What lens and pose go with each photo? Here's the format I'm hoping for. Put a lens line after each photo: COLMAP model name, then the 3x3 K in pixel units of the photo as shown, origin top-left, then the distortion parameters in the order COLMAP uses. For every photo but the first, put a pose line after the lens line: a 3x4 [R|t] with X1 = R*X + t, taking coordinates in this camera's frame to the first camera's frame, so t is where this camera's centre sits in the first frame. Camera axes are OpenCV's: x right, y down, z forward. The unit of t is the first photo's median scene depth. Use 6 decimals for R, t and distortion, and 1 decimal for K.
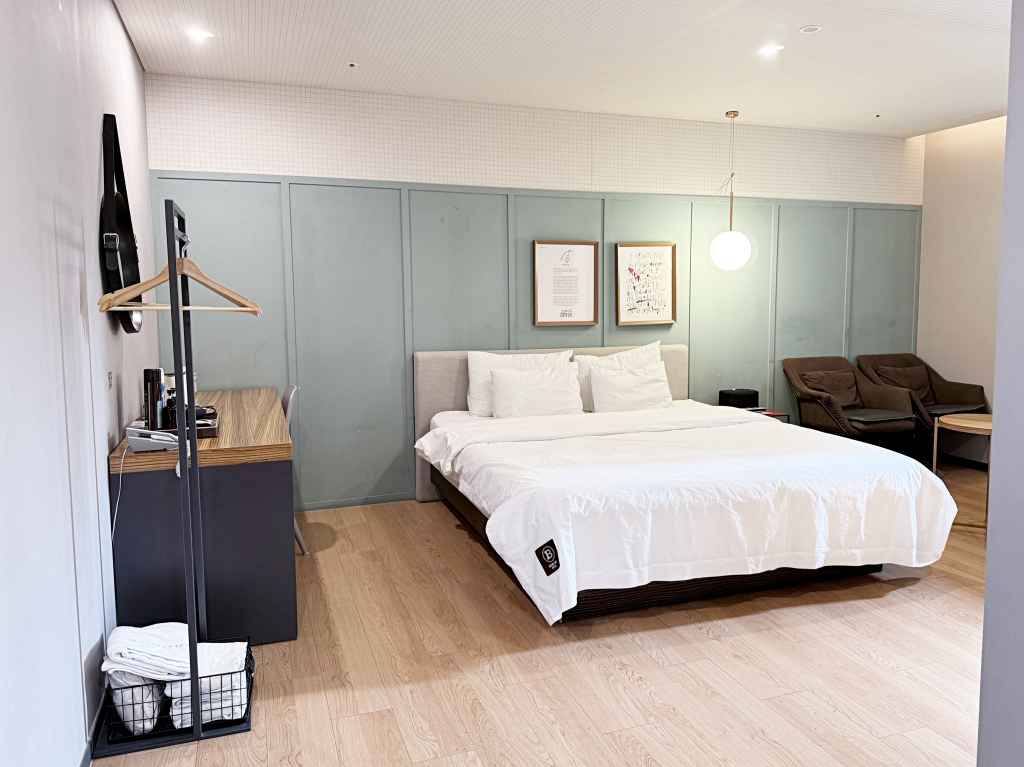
lens RADIAL K [[797.9, 0, 516.1], [0, 797.9, 380.6], [0, 0, 1]] dist [0.108457, -0.021158]
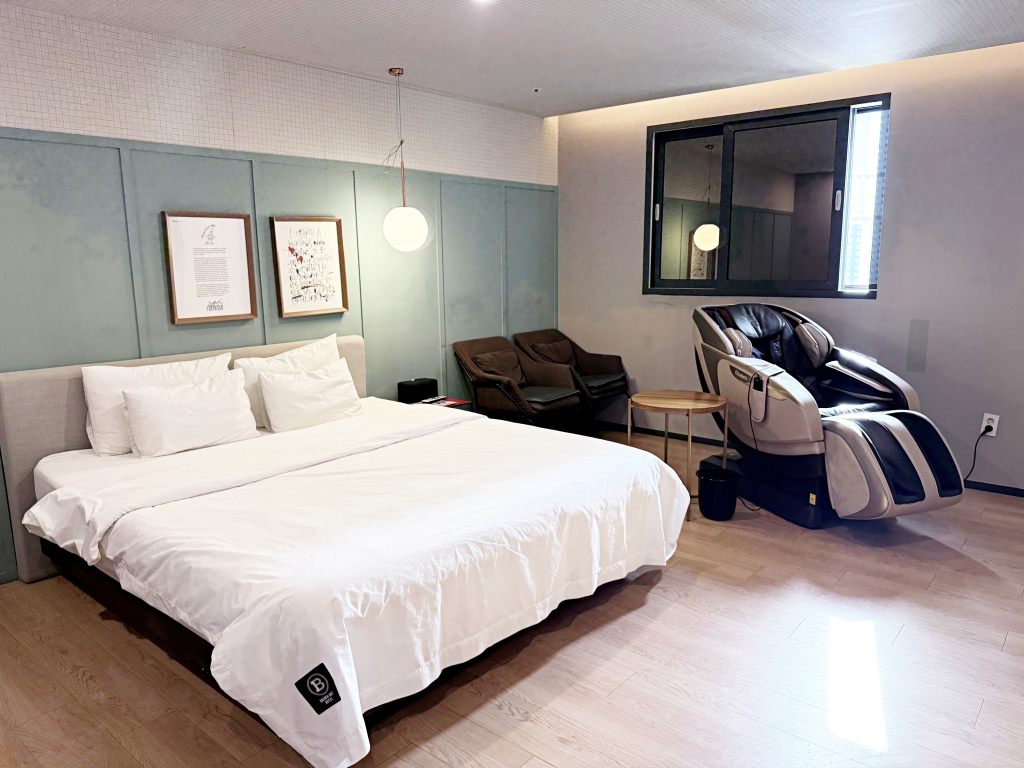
lens RADIAL K [[730.1, 0, 482.5], [0, 730.1, 385.8], [0, 0, 1]] dist [0.016727, -0.032368]
pose [[0.864368, -0.102642, 0.492272, -0.076291], [0.070339, 0.994001, 0.083750, -0.050519], [-0.497915, -0.037765, 0.866403, 0.257186]]
